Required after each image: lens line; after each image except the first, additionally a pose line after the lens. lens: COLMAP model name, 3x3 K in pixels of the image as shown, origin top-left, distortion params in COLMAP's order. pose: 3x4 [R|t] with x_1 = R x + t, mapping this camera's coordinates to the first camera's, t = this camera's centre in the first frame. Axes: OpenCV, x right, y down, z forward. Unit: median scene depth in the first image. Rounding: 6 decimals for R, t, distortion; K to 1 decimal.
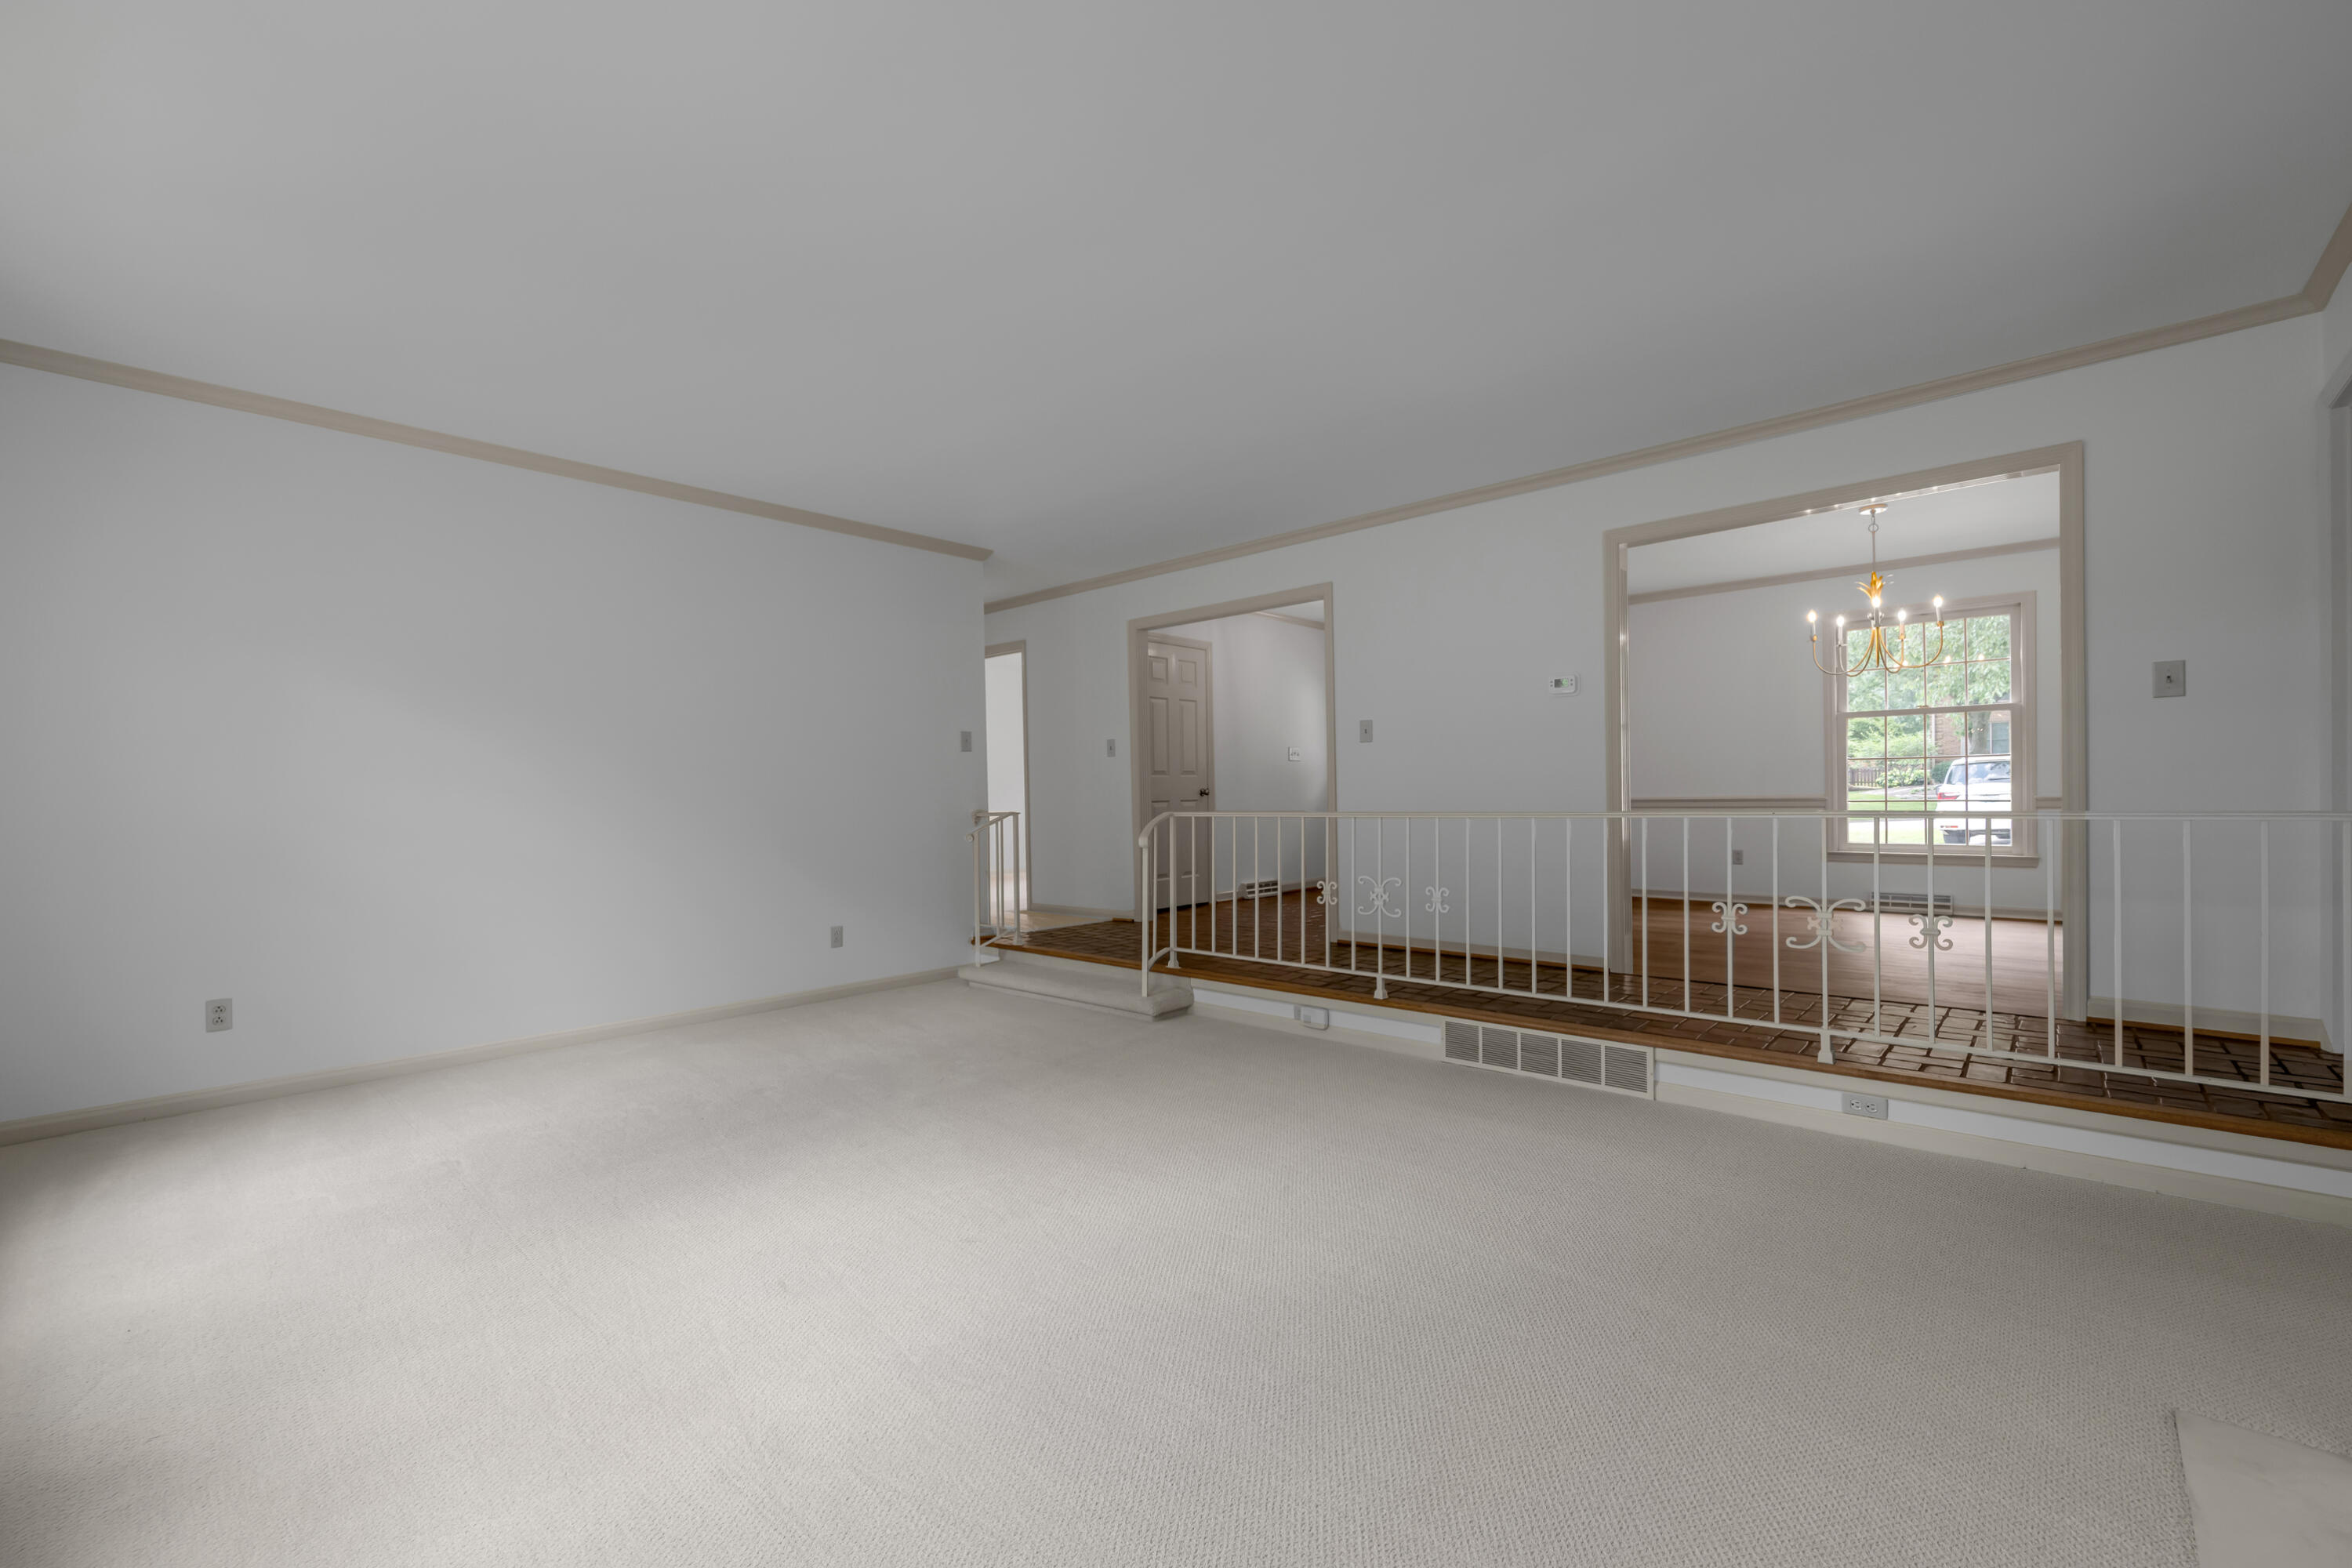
lens RADIAL K [[962.1, 0, 1176.0], [0, 962.1, 784.0], [0, 0, 1]] dist [-0.000945, -0.000031]
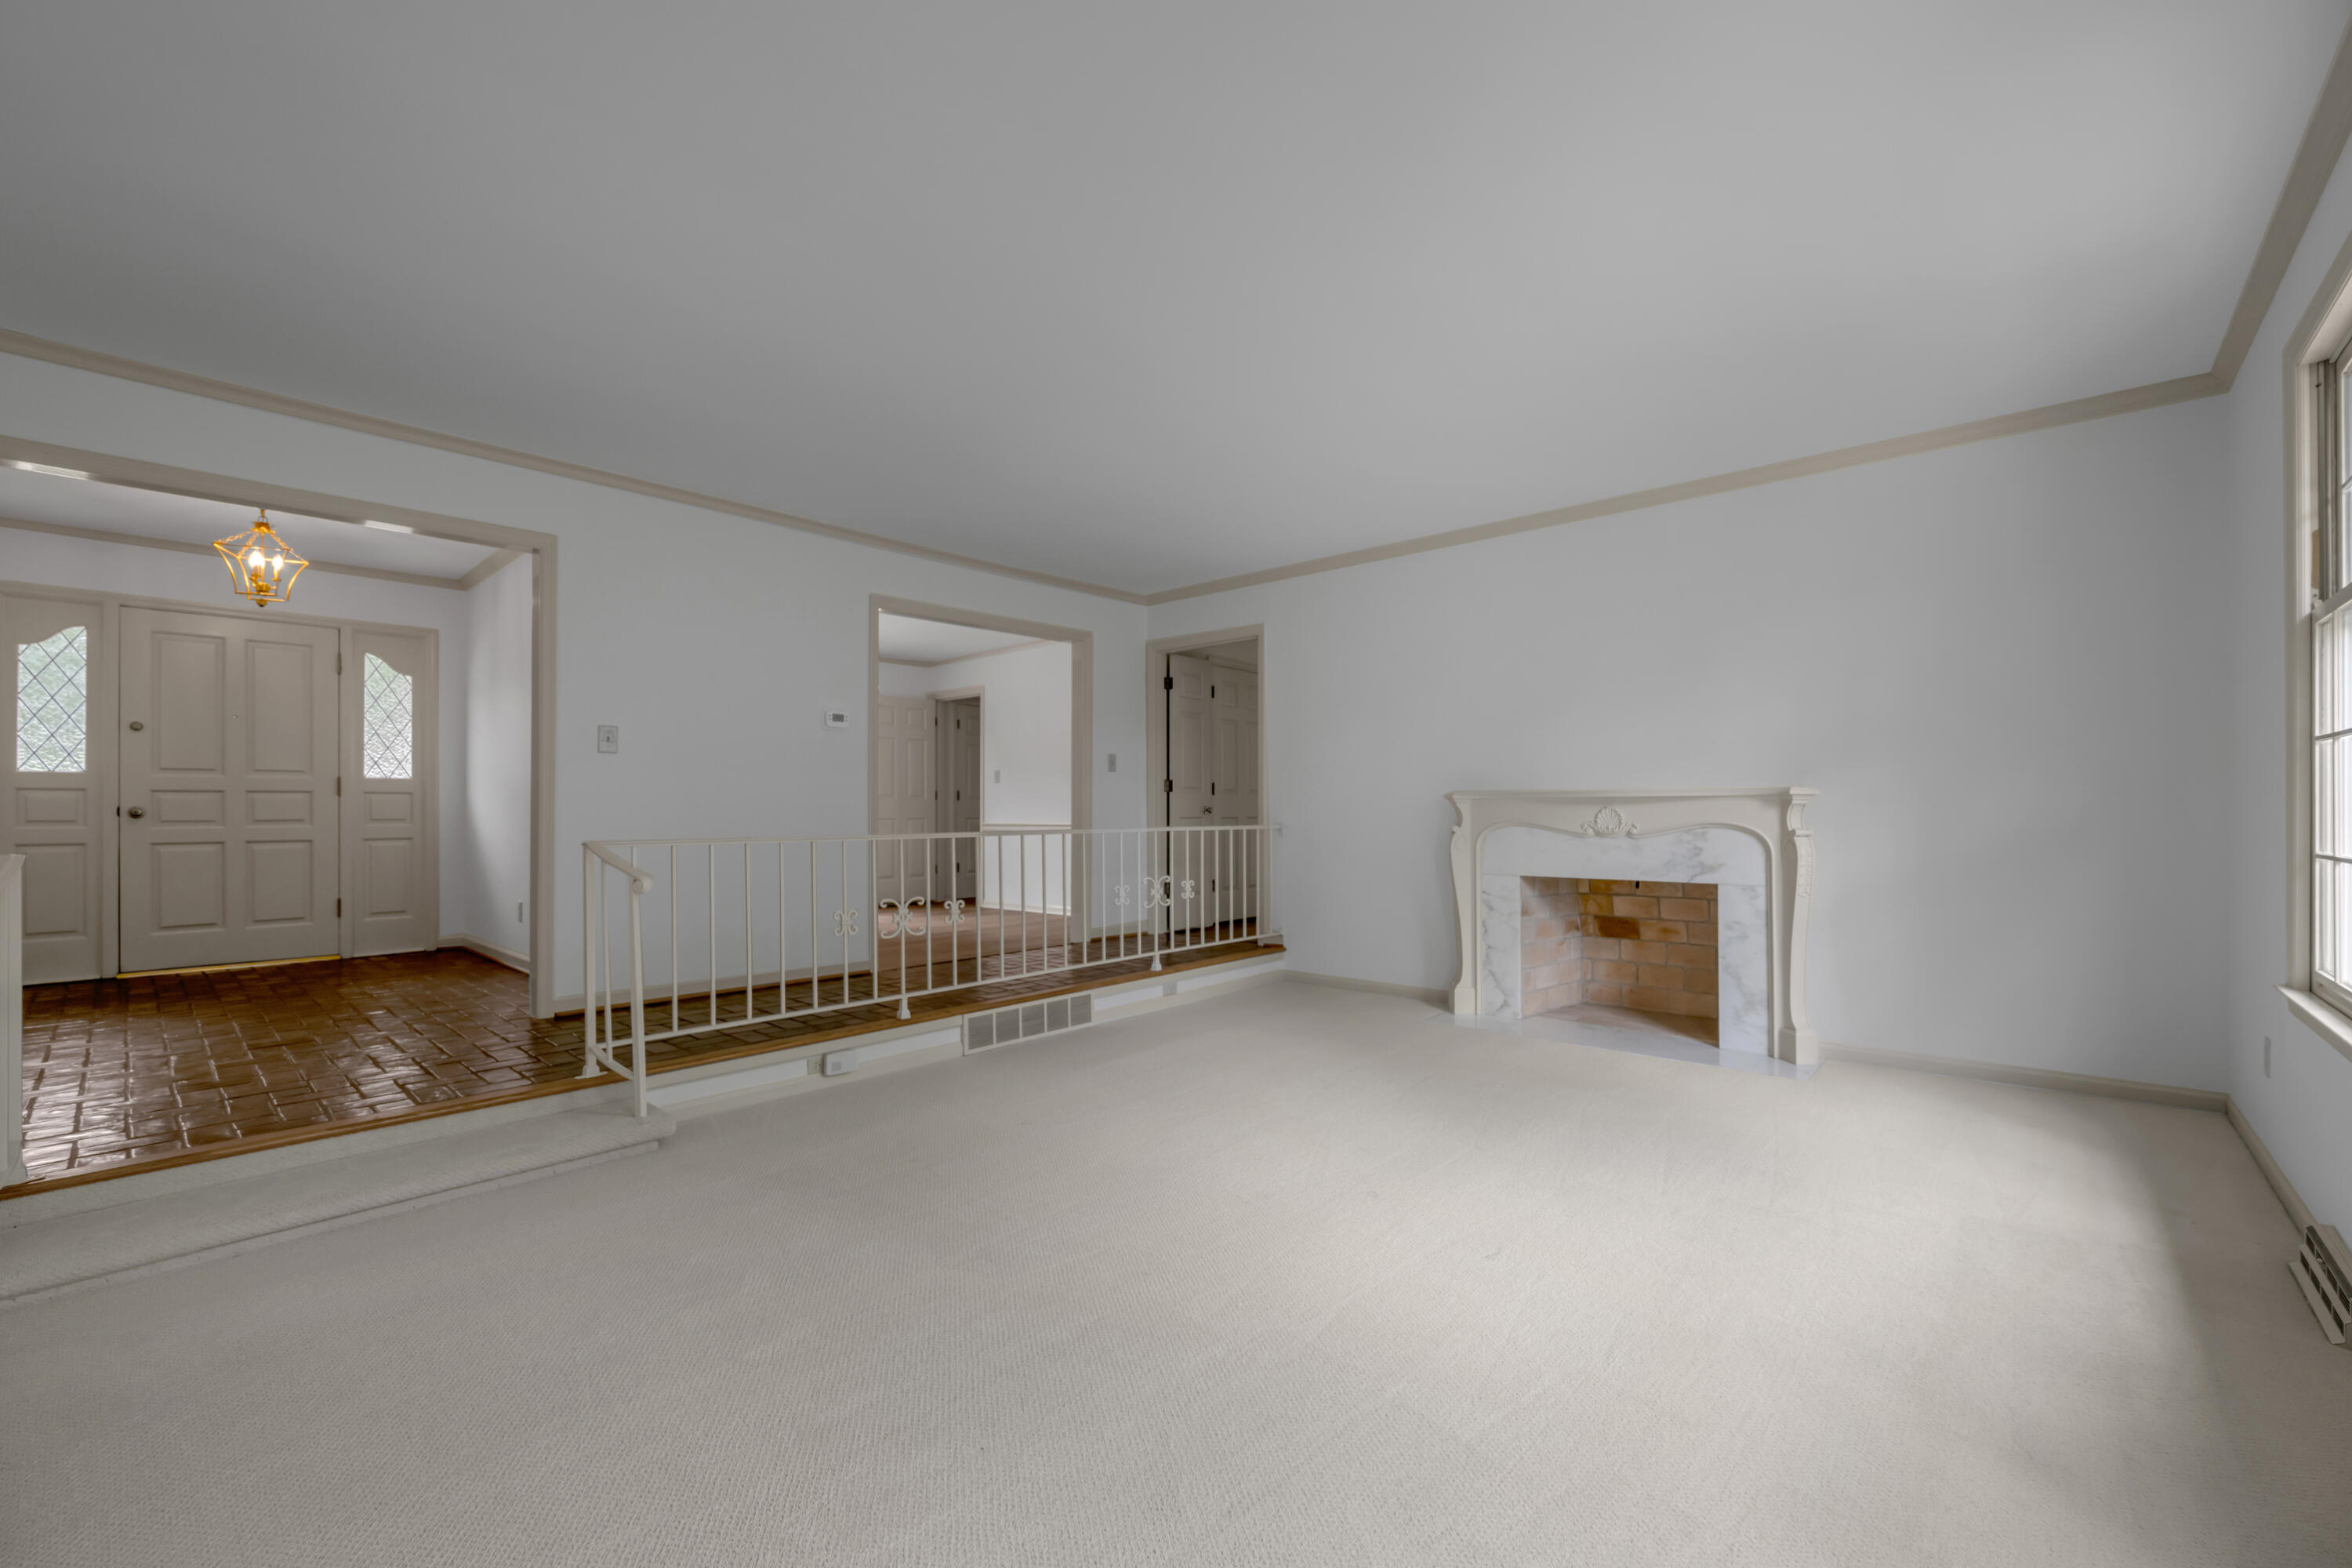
lens RADIAL K [[938.5, 0, 1190.5], [0, 938.5, 789.7], [0, 0, 1]] dist [-0.003978, -0.000075]
pose [[0.004585, 0.040413, 0.999173, -0.783059], [-0.005642, 0.999168, -0.040387, 0.020964], [-0.999974, -0.005452, 0.004810, 0.697801]]
